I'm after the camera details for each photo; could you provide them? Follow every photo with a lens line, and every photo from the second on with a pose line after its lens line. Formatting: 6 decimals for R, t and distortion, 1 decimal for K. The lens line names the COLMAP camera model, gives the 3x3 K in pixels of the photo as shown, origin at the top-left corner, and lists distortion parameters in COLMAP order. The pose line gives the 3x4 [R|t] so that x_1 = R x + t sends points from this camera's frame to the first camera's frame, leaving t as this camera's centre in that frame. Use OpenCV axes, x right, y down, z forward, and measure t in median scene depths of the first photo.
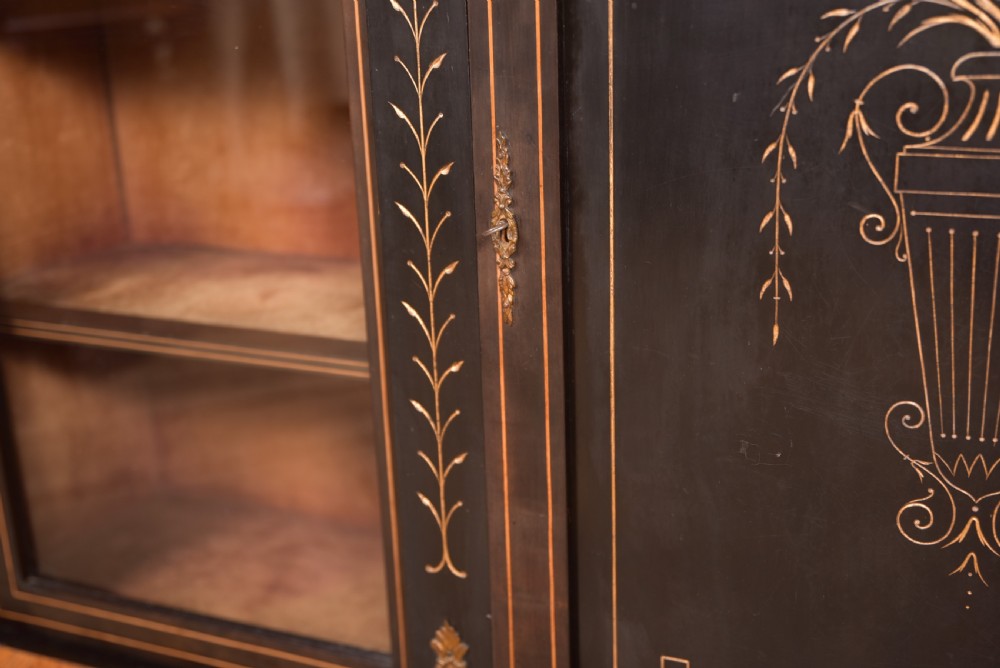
lens RADIAL K [[1210.7, 0, 517.7], [0, 1210.7, 332.3], [0, 0, 1]] dist [0.008986, 0.033305]
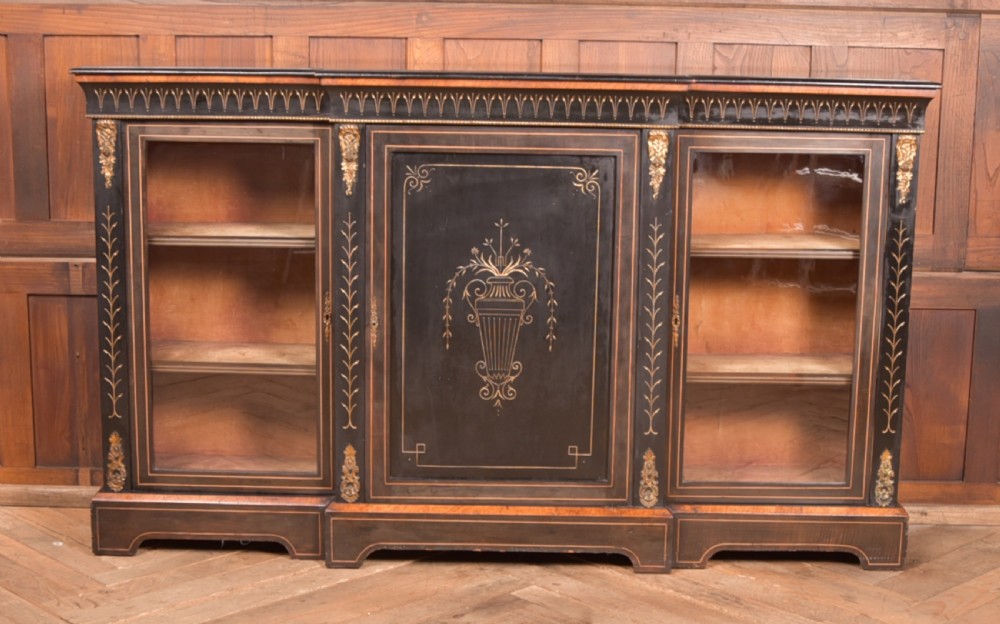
lens RADIAL K [[1647.8, 0, 496.4], [0, 1647.8, 358.2], [0, 0, 1]] dist [-0.113653, 0.088731]
pose [[0.924239, -0.035895, 0.380123, -1.593009], [0.069882, 0.994657, -0.075985, 0.435617], [-0.375364, 0.096792, 0.921810, -3.782429]]
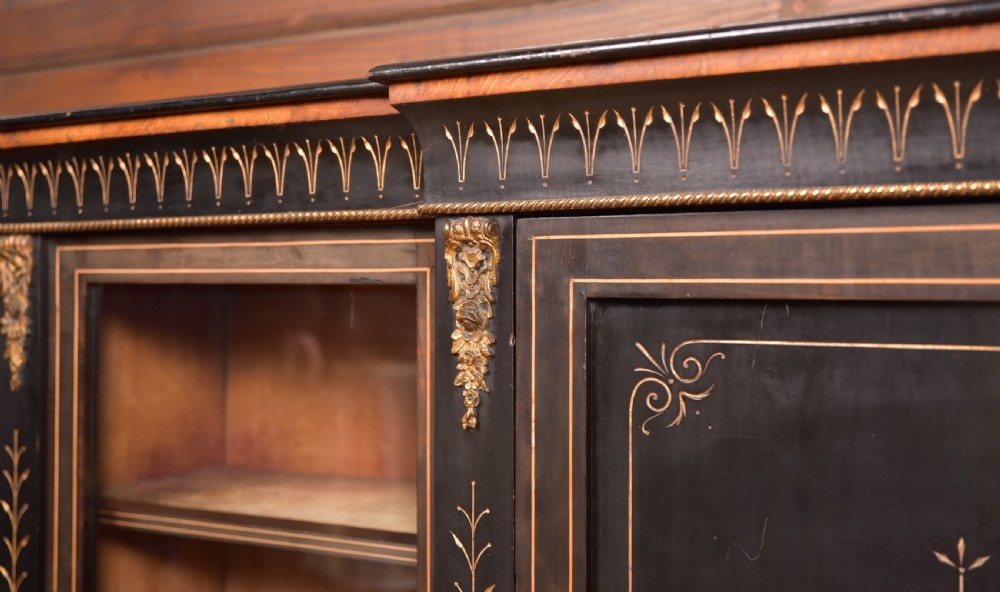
lens RADIAL K [[1184.4, 0, 499.9], [0, 1184.4, 274.1], [0, 0, 1]] dist [0.010885, 0.047510]
pose [[0.995133, 0.031437, -0.093387, 0.042973], [-0.058644, 0.950571, -0.304920, -0.250518], [0.079185, 0.308913, 0.947788, -0.254349]]
